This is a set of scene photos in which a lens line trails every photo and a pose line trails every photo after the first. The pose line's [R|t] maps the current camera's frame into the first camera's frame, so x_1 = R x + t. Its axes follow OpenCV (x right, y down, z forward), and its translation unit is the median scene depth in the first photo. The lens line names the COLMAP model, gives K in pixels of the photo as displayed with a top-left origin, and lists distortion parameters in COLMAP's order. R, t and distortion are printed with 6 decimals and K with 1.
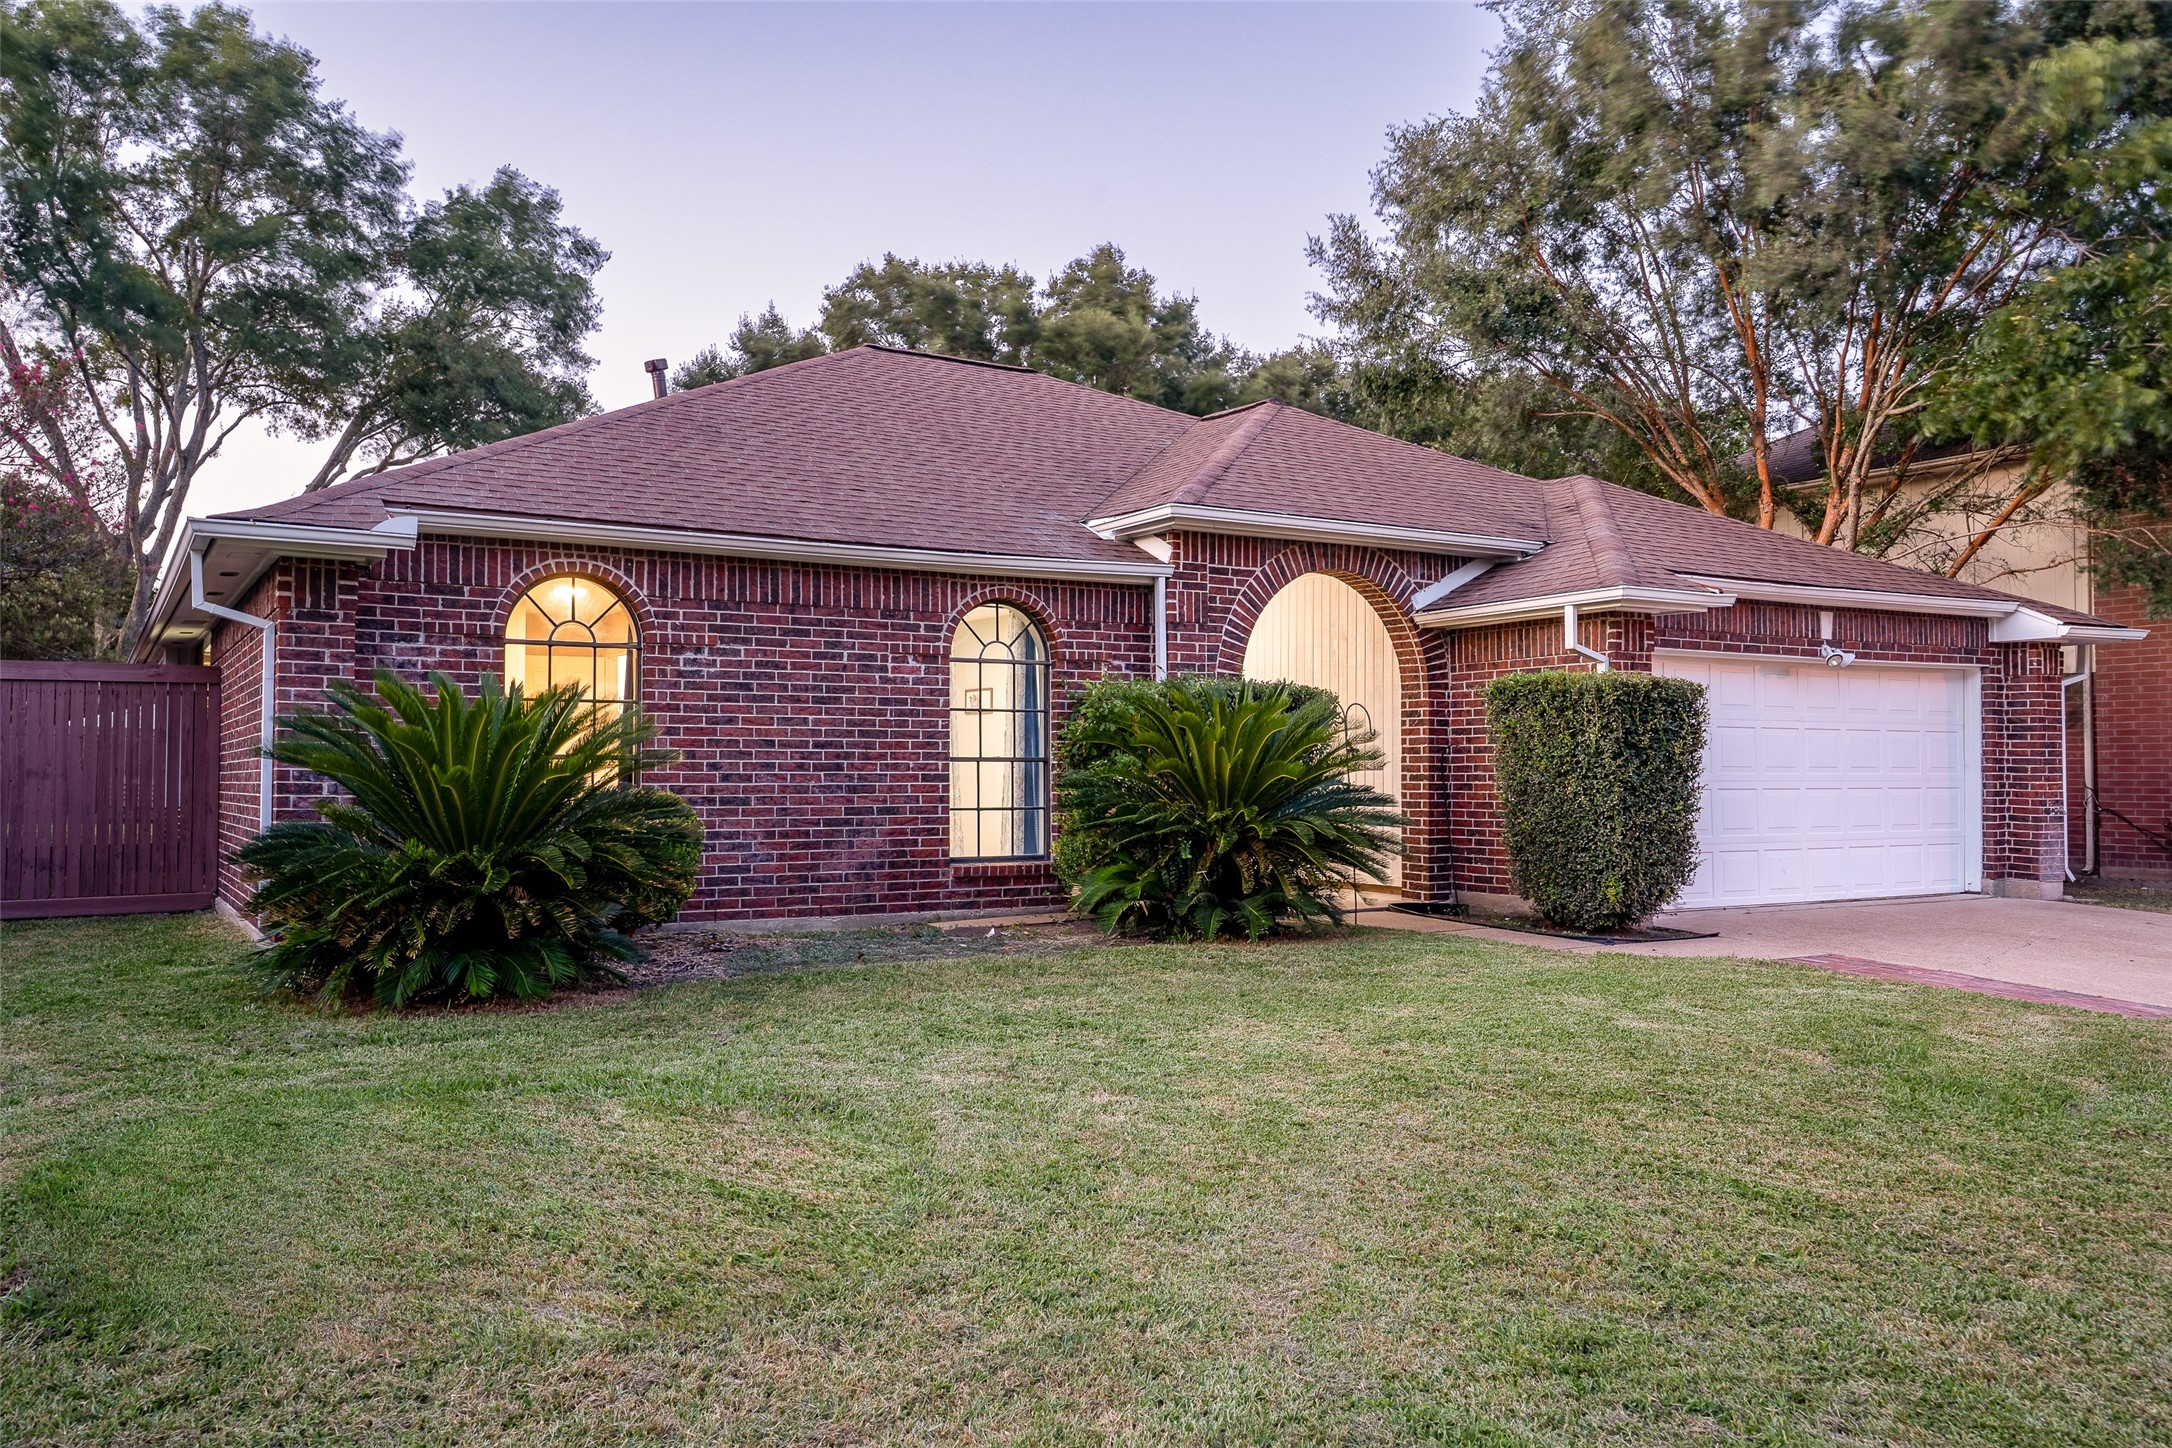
lens RADIAL K [[1700.8, 0, 1086.0], [0, 1700.8, 722.5], [0, 0, 1]] dist [0.023855, 0.003100]
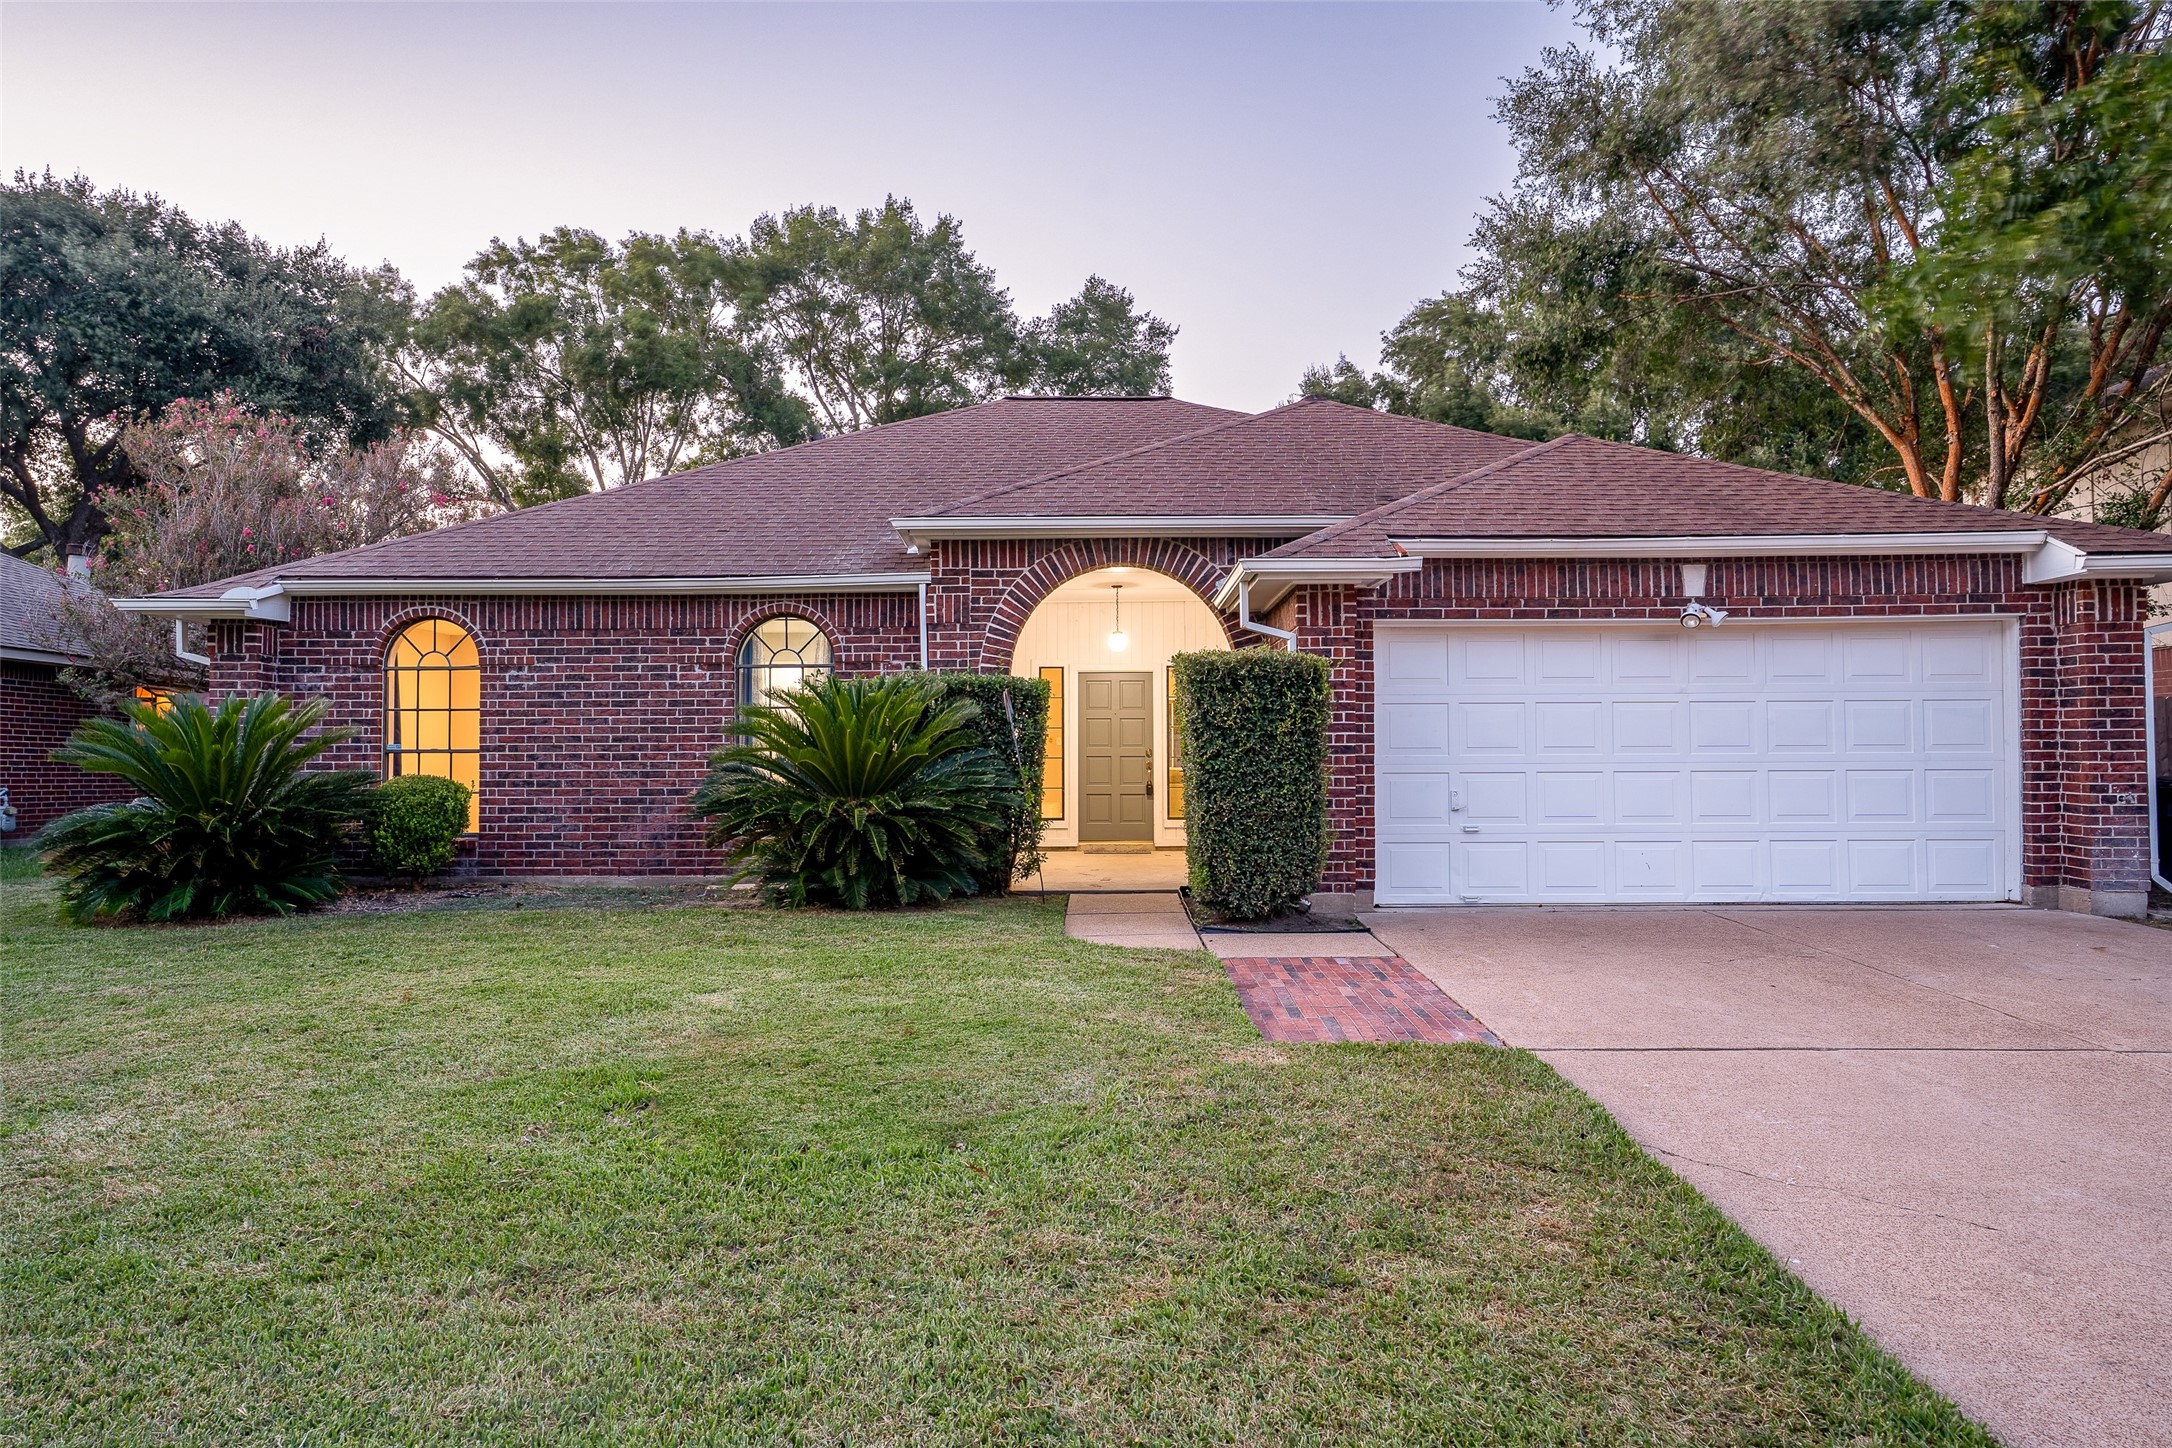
lens RADIAL K [[1523.3, 0, 1085.6], [0, 1523.3, 740.6], [0, 0, 1]] dist [-0.007466, 0.002164]
pose [[0.838181, -0.017600, -0.545108, 0.727973], [0.021388, 0.999771, 0.000608, 0.020242], [0.544973, -0.012169, 0.838366, 0.239538]]
